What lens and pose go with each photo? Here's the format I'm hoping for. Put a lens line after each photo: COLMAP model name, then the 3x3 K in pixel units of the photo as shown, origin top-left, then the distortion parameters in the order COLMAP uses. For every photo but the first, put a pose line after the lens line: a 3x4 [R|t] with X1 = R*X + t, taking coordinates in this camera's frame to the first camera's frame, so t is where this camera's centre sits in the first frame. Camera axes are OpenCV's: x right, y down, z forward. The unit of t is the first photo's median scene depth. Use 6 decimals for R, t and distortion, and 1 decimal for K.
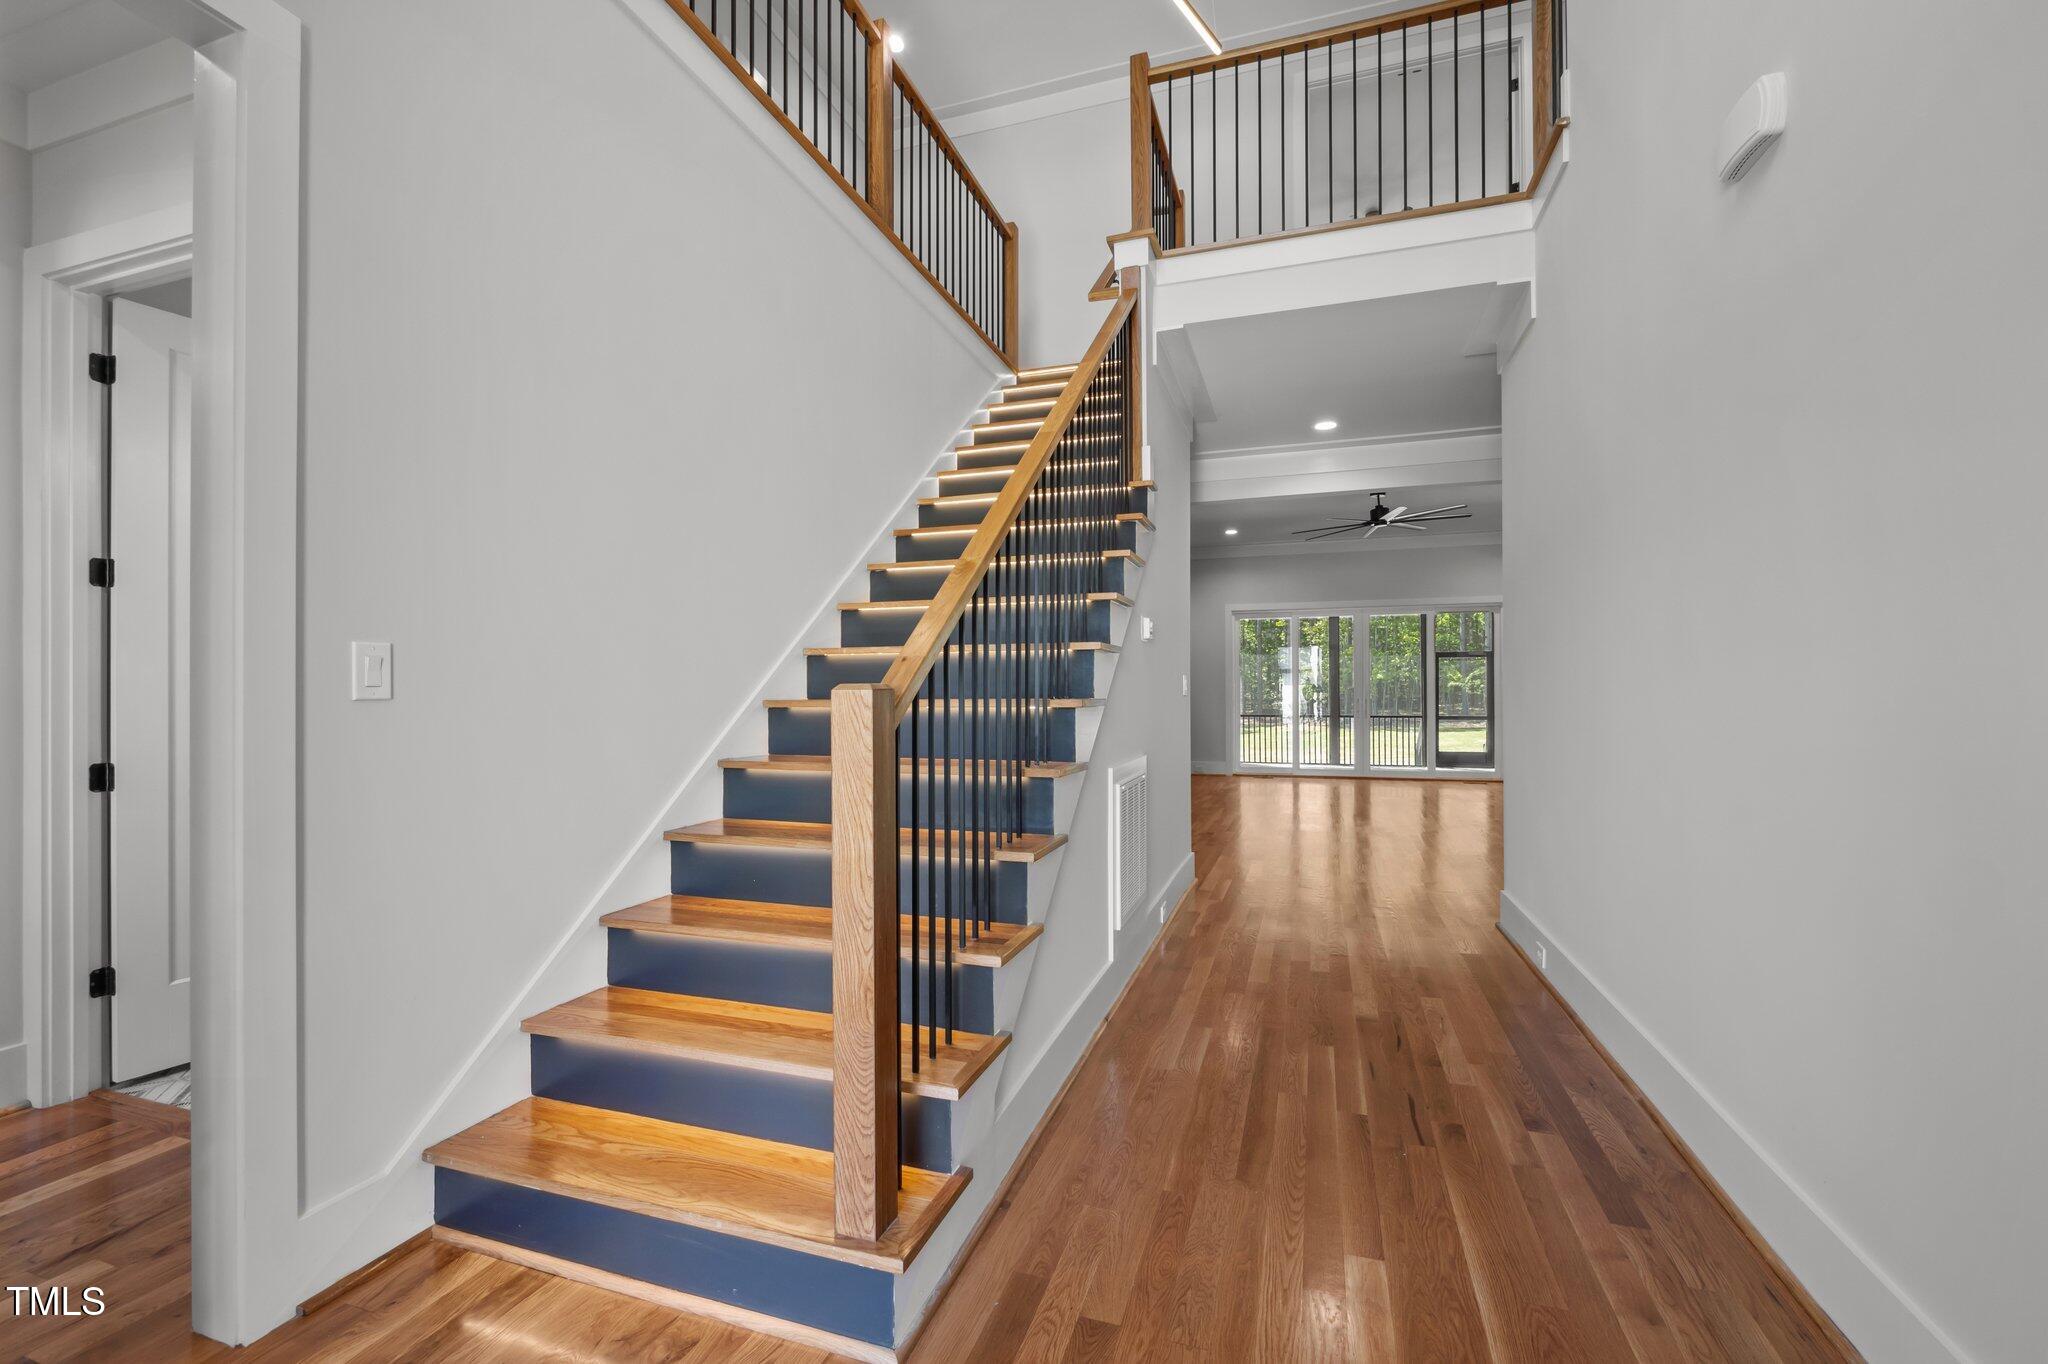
lens RADIAL K [[867.9, 0, 1031.9], [0, 867.9, 689.5], [0, 0, 1]] dist [-0.008090, 0.001963]
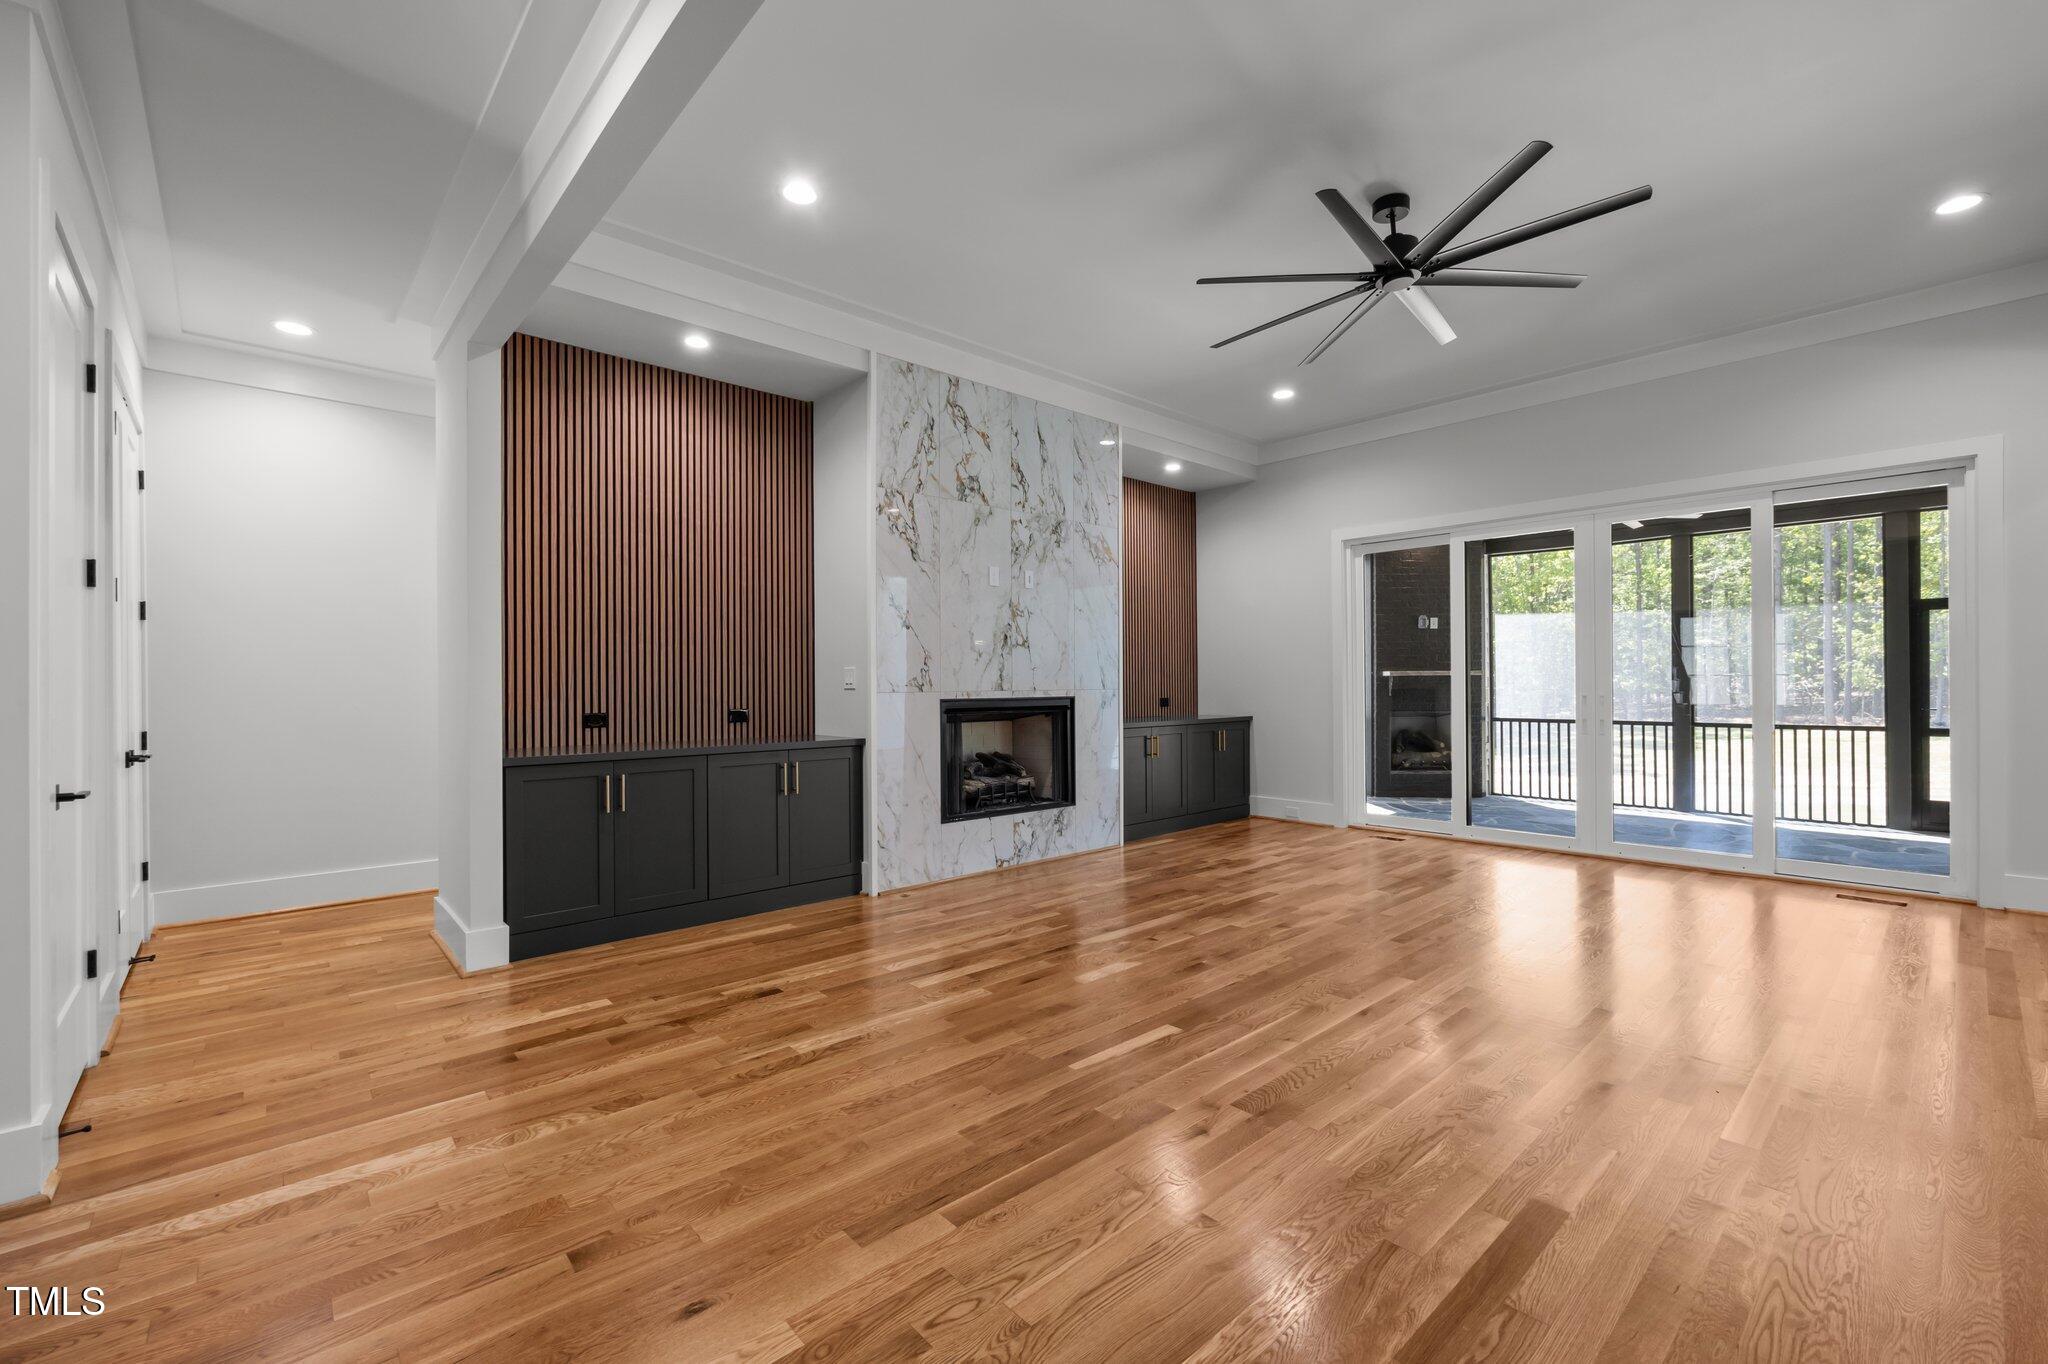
lens RADIAL K [[867.9, 0, 1023.7], [0, 867.9, 680.4], [0, 0, 1]] dist [-0.008090, 0.001963]
pose [[0.870849, -0.006679, -0.491506, 0.266685], [0.007369, 0.999973, -0.000532, 0.000357], [0.491496, -0.003159, 0.870874, 0.325982]]
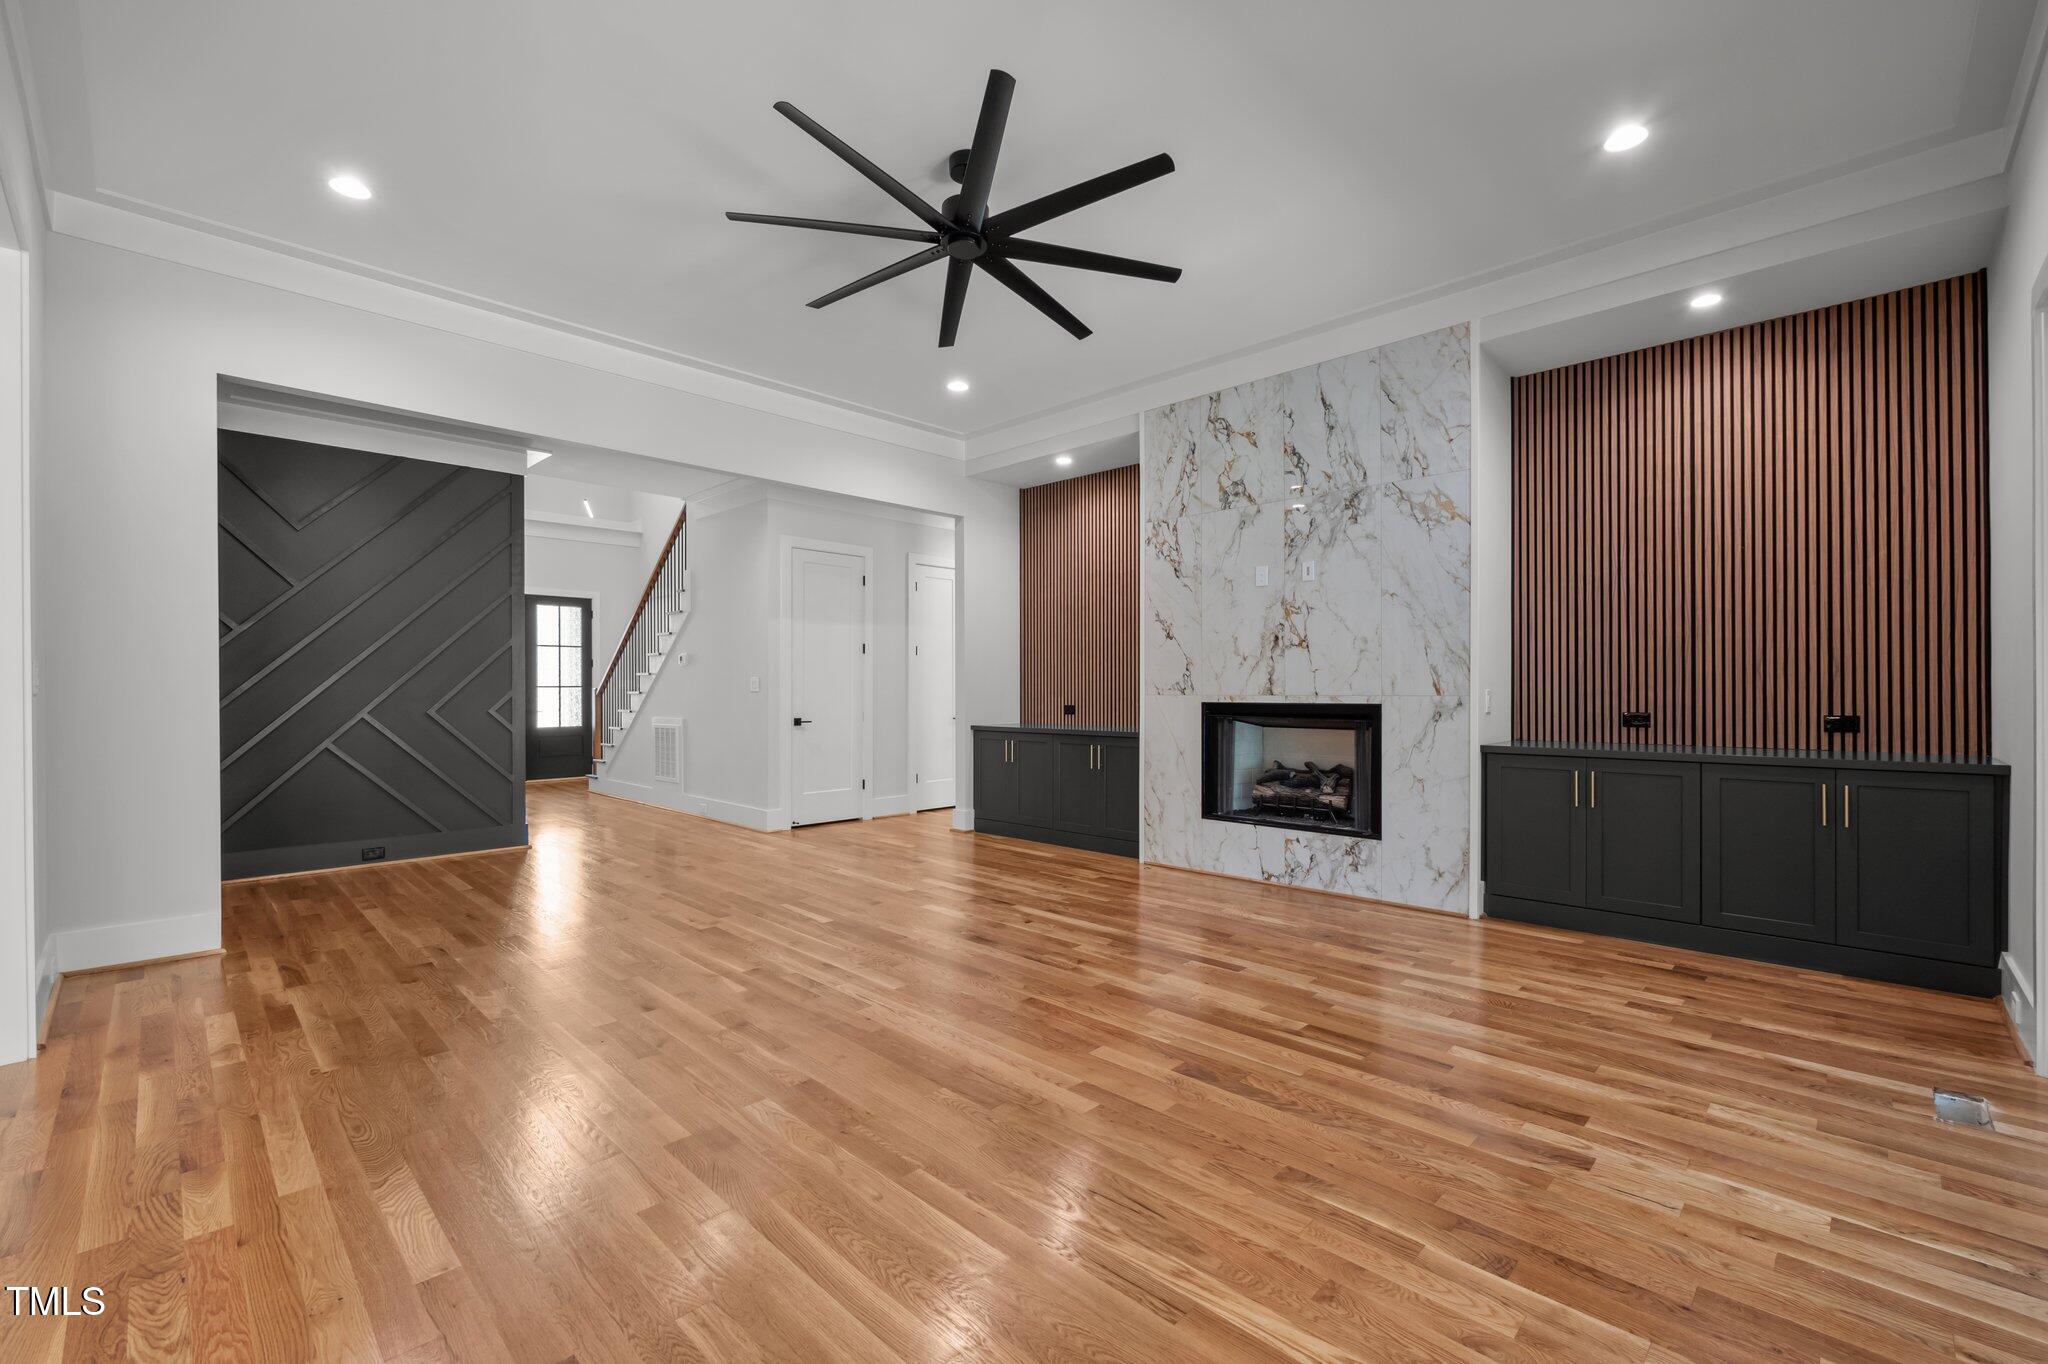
lens RADIAL K [[867.9, 0, 1015.2], [0, 867.9, 679.1], [0, 0, 1]] dist [-0.008090, 0.001963]
pose [[-0.452076, -0.003138, -0.891974, 0.434699], [0.009323, 0.999923, -0.008243, -0.000116], [0.891931, -0.012042, -0.452012, 0.707496]]
